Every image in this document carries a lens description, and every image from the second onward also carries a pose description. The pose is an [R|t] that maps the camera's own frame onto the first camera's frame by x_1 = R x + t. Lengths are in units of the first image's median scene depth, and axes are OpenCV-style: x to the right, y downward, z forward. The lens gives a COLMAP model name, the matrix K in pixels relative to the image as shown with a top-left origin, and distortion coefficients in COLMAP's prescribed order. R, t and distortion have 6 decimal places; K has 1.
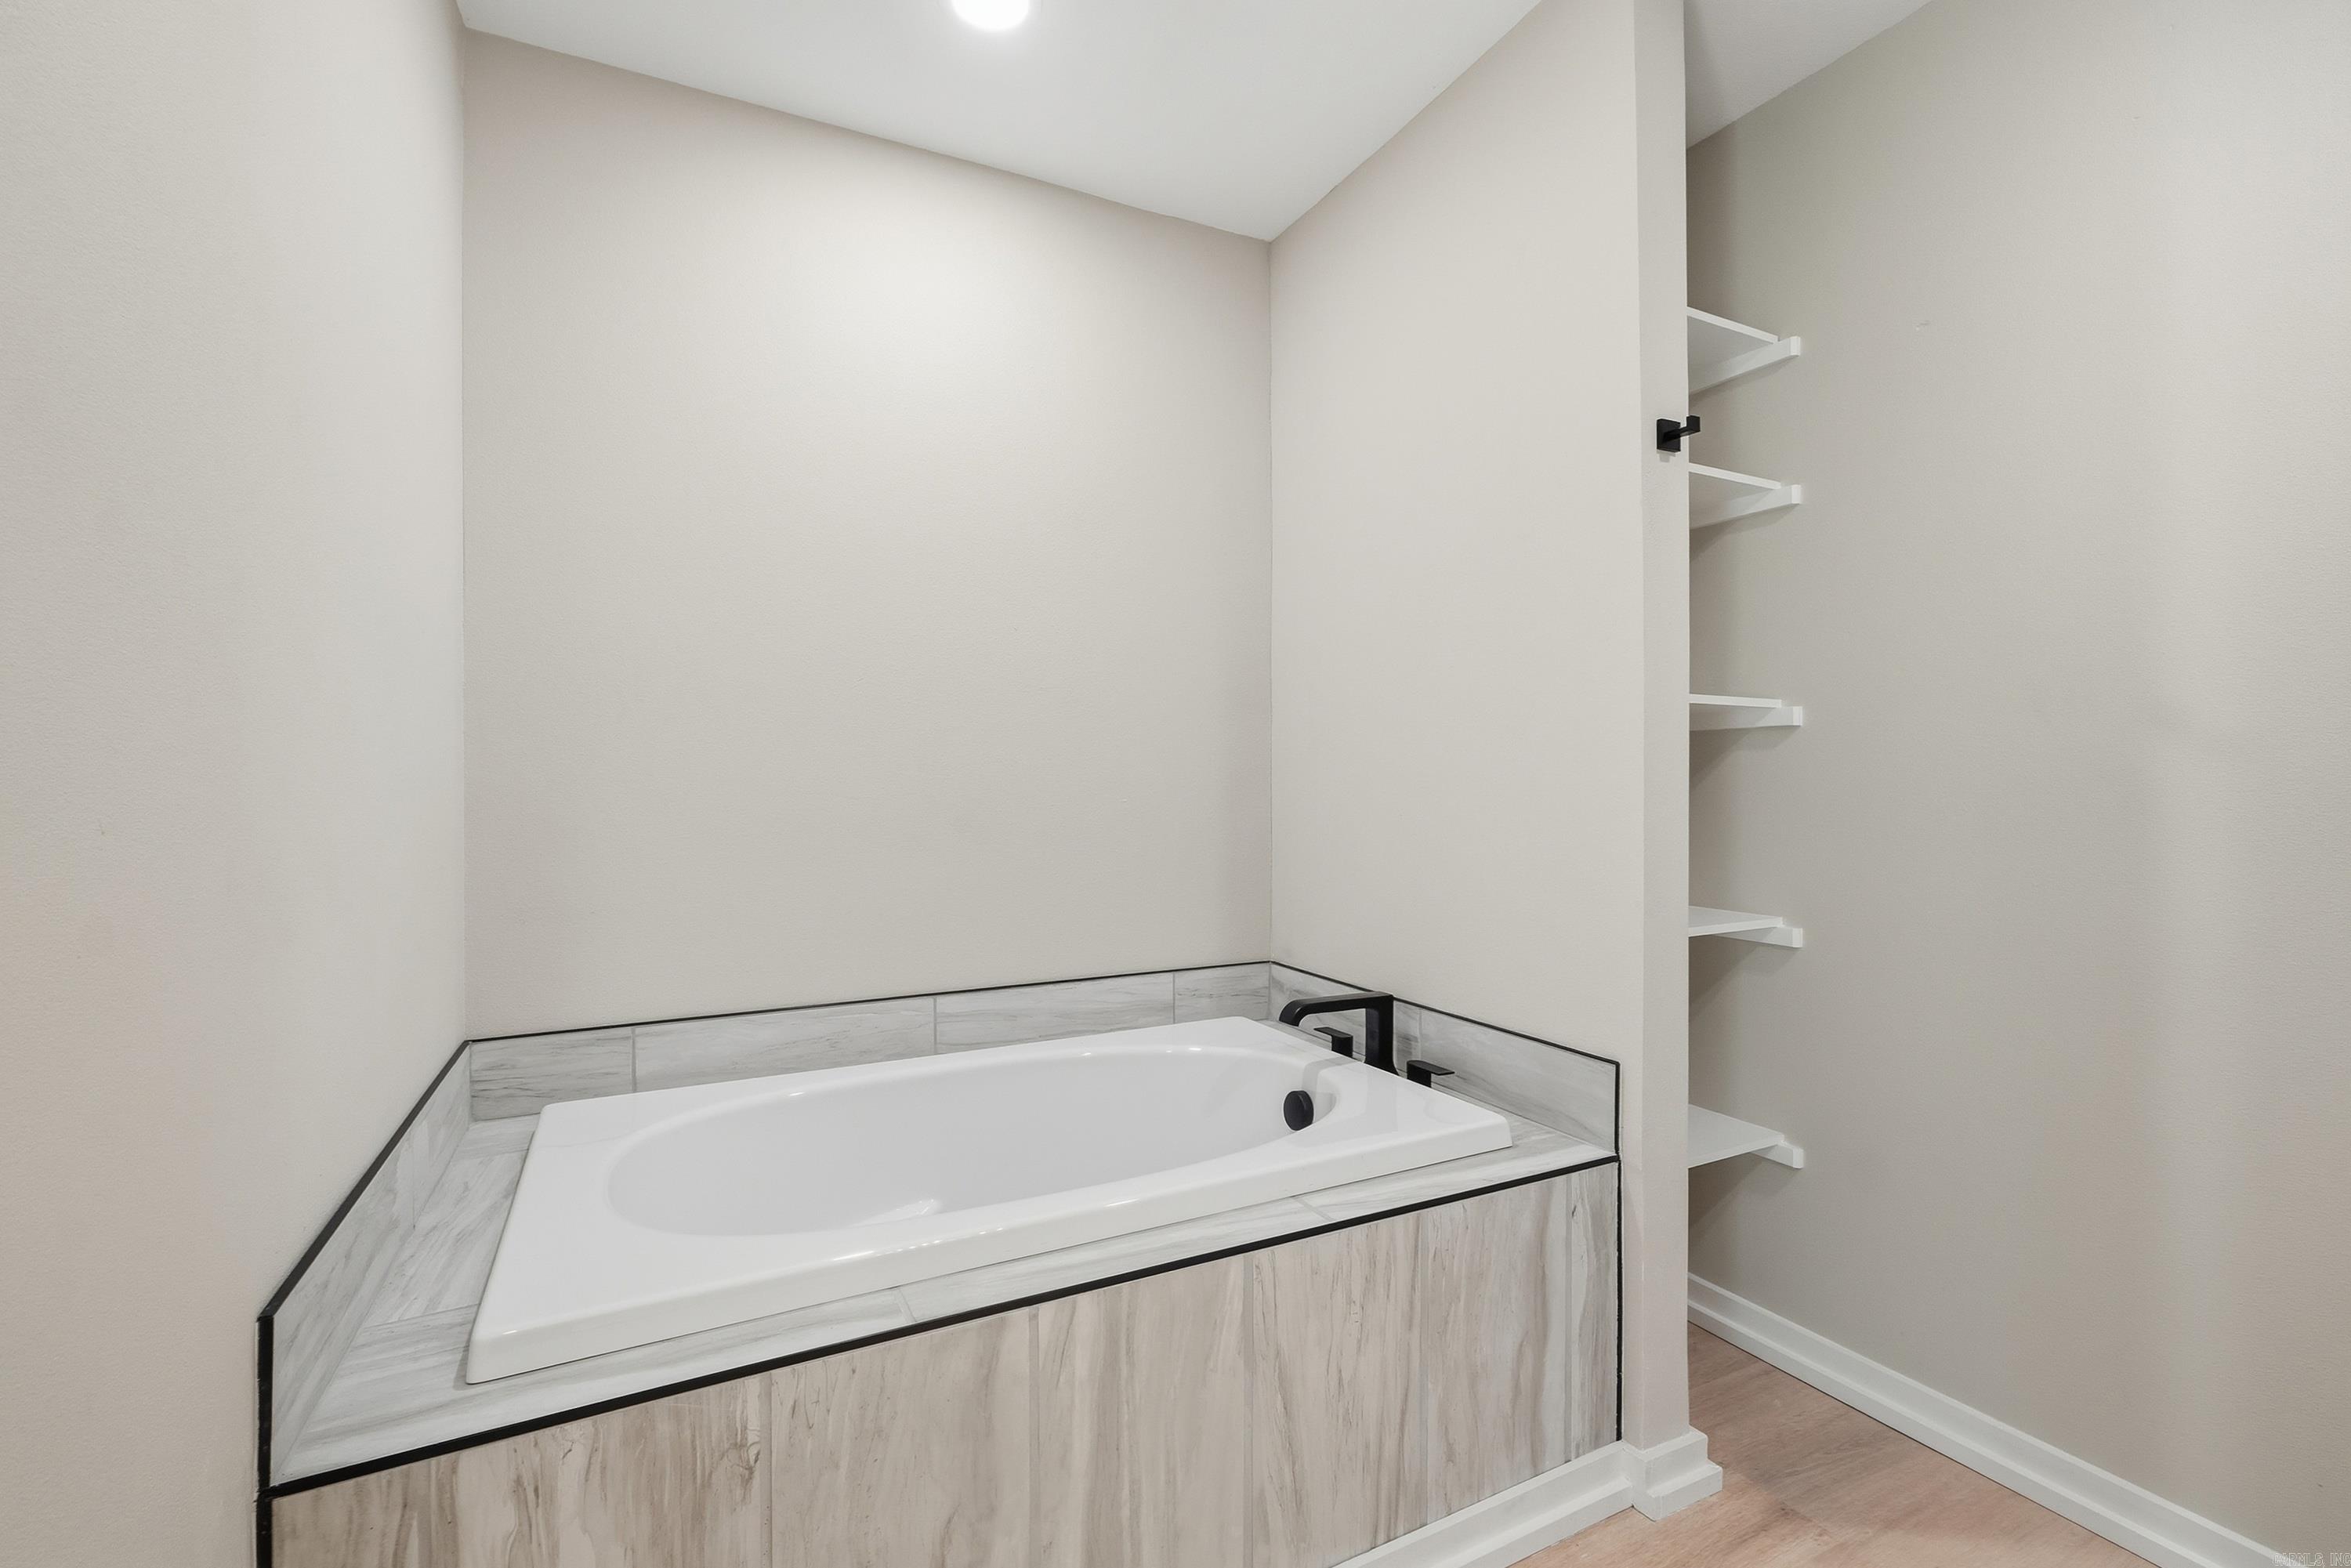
lens RADIAL K [[1019.0, 0, 1170.7], [0, 1019.0, 773.4], [0, 0, 1]] dist [-0.012567, 0.006074]
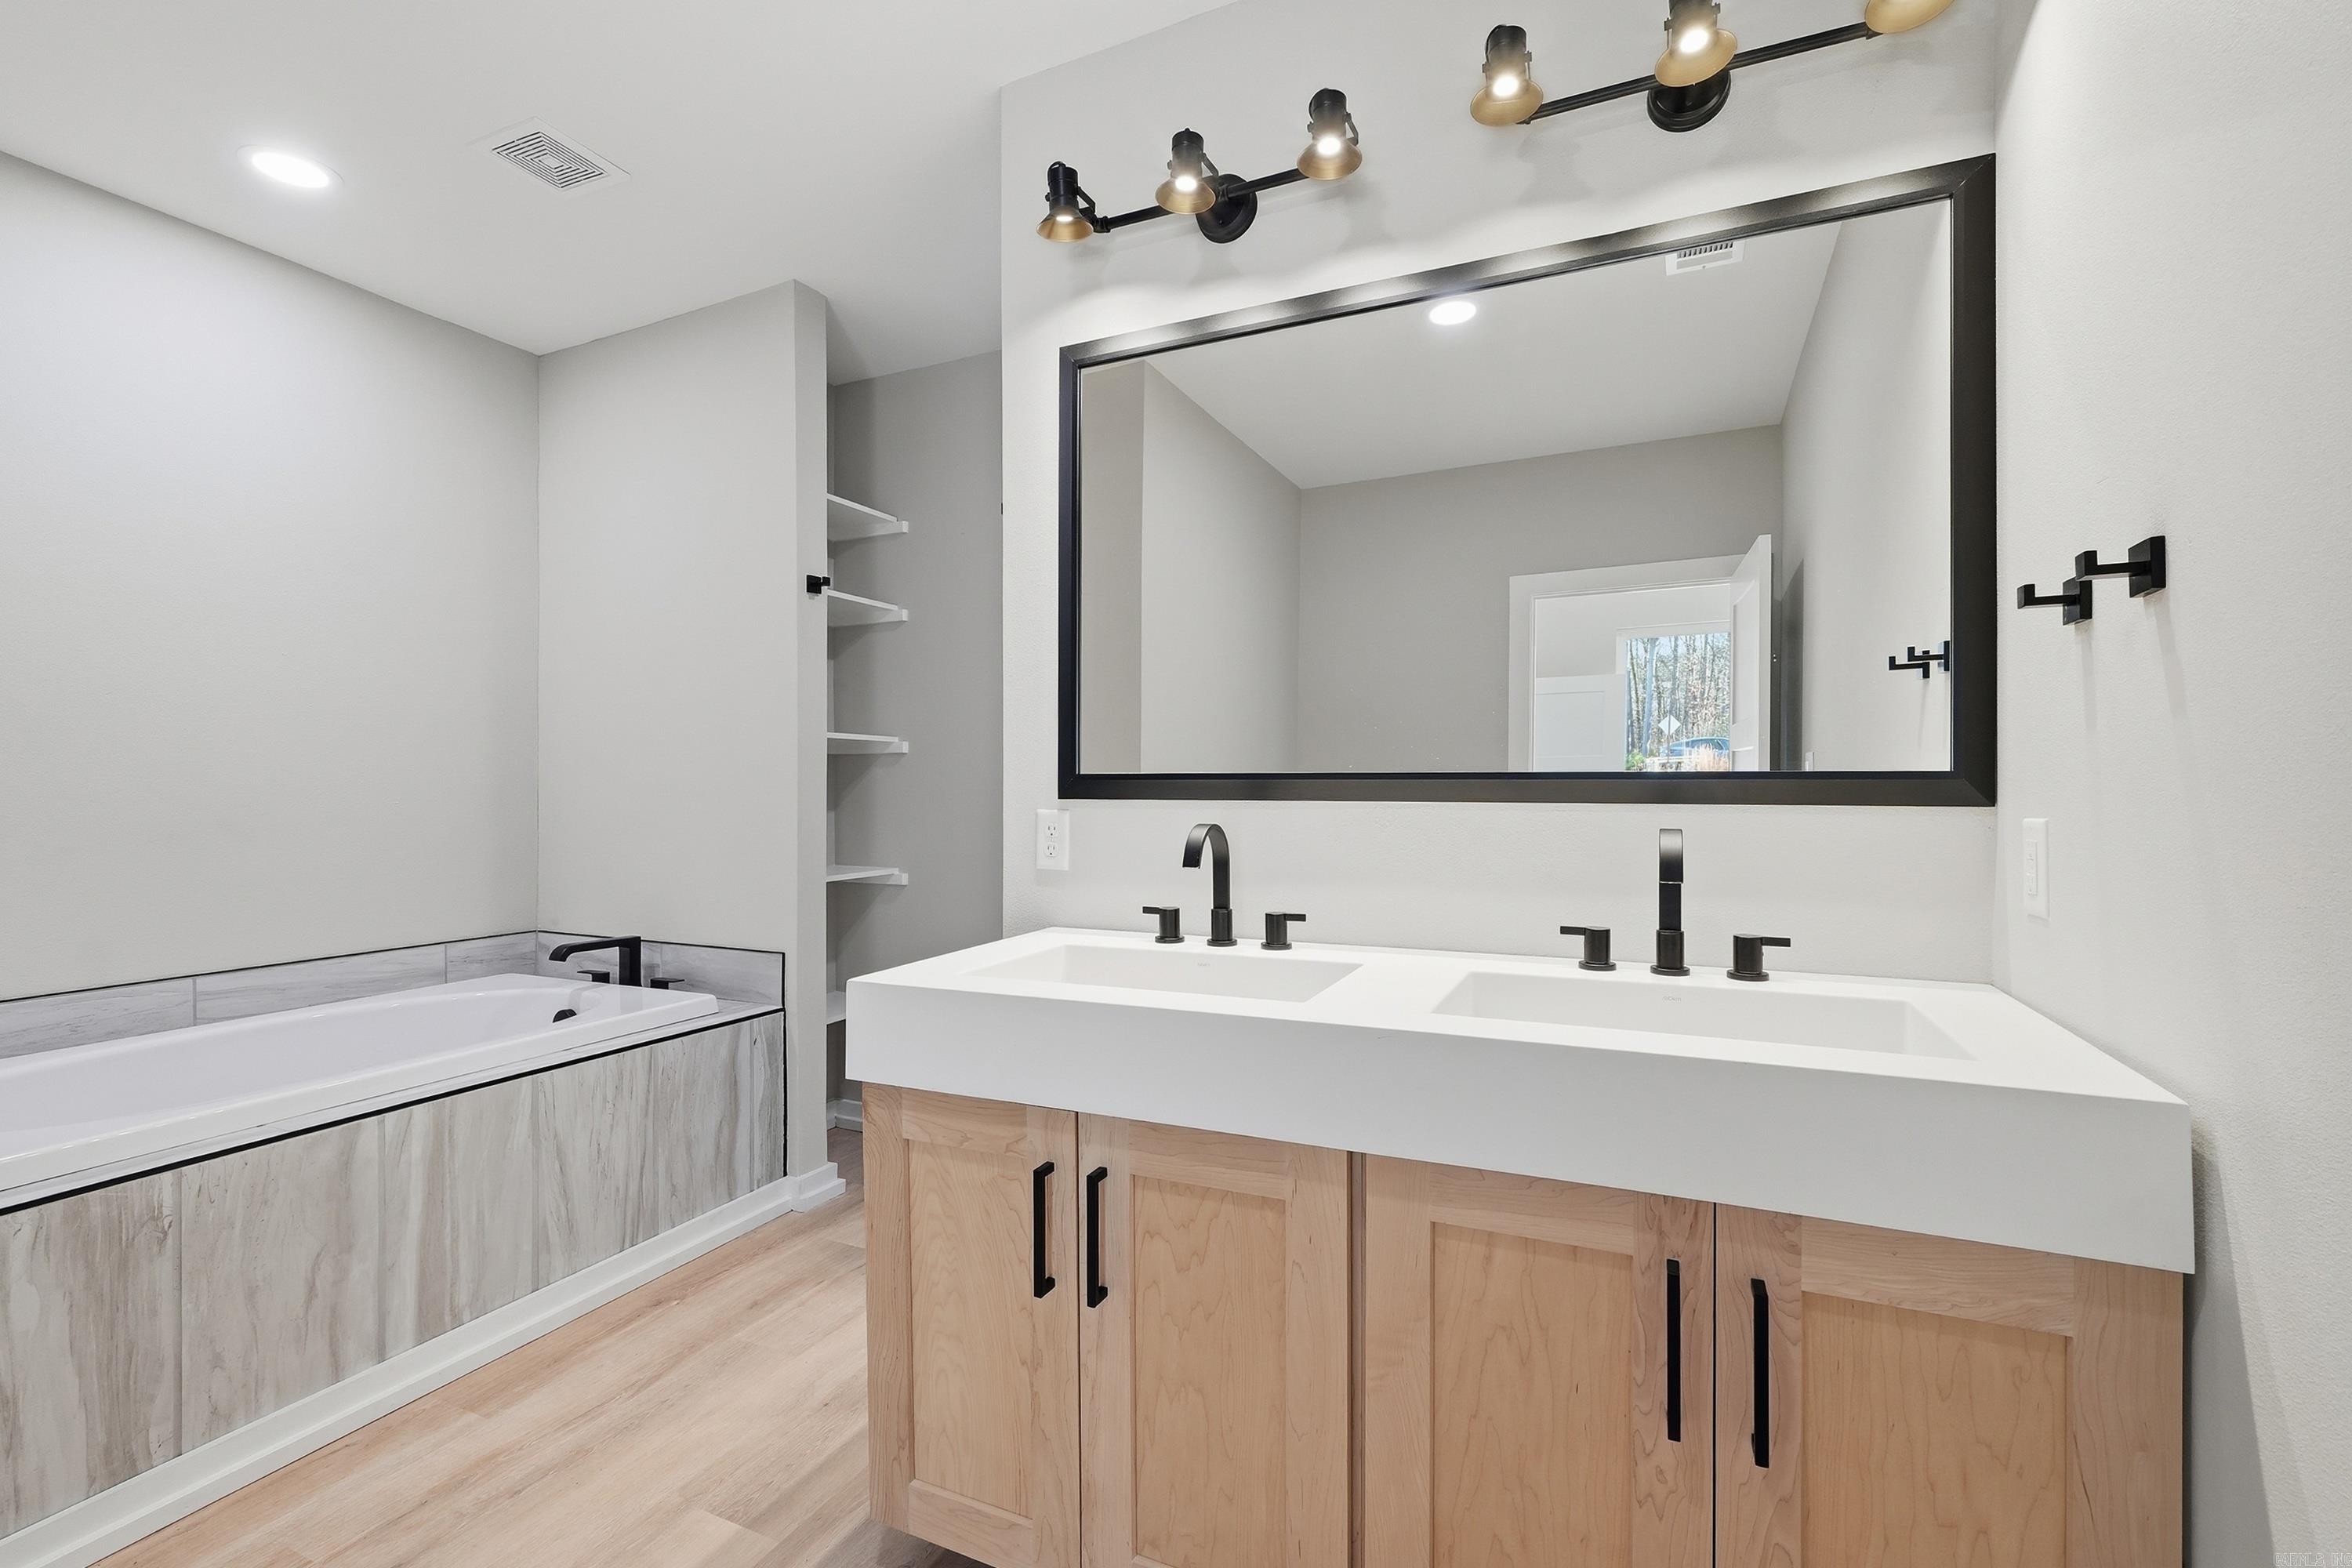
lens RADIAL K [[1028.3, 0, 1170.5], [0, 1028.3, 785.7], [0, 0, 1]] dist [-0.012449, 0.005894]
pose [[0.783113, 0.000152, 0.621879, -0.133338], [-0.002427, 0.999993, 0.002811, 0.001261], [-0.621874, -0.003710, 0.783108, -0.835390]]
